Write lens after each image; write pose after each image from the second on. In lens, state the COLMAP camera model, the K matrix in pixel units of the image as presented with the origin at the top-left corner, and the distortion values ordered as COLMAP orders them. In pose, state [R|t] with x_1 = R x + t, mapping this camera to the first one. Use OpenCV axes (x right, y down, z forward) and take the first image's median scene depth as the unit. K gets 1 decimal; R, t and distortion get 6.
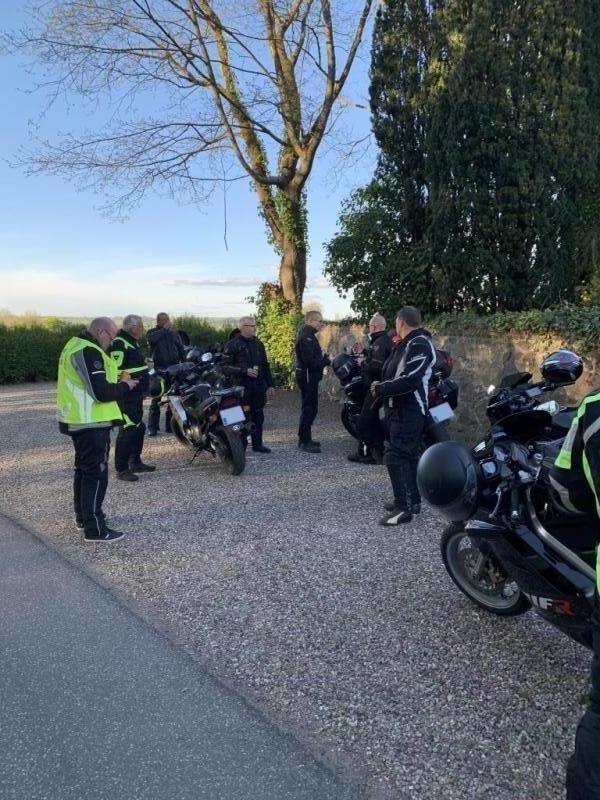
lens RADIAL K [[604.5, 0, 300.0], [0, 604.5, 400.0], [0, 0, 1]] dist [0.140633, -0.319511]
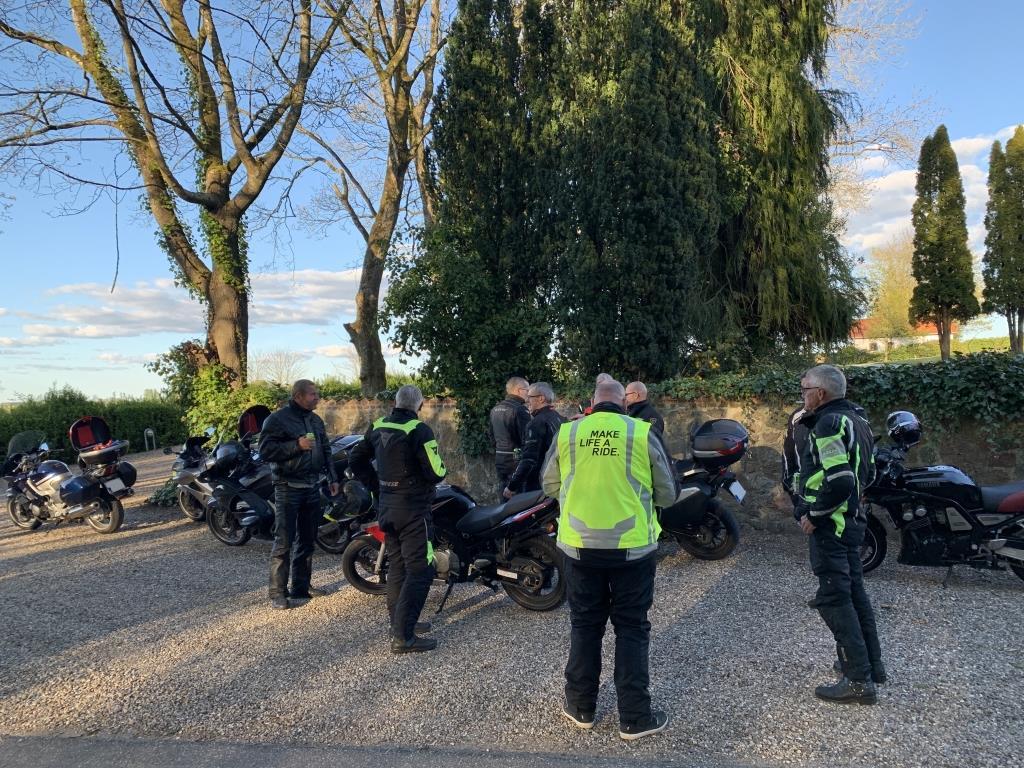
lens RADIAL K [[773.7, 0, 512.0], [0, 773.7, 384.0], [0, 0, 1]] dist [0.140633, -0.319511]
pose [[0.810855, -0.030237, 0.584466, -0.278973], [0.108013, 0.989240, -0.098674, -0.024192], [-0.575193, 0.143140, 0.805396, 0.105764]]
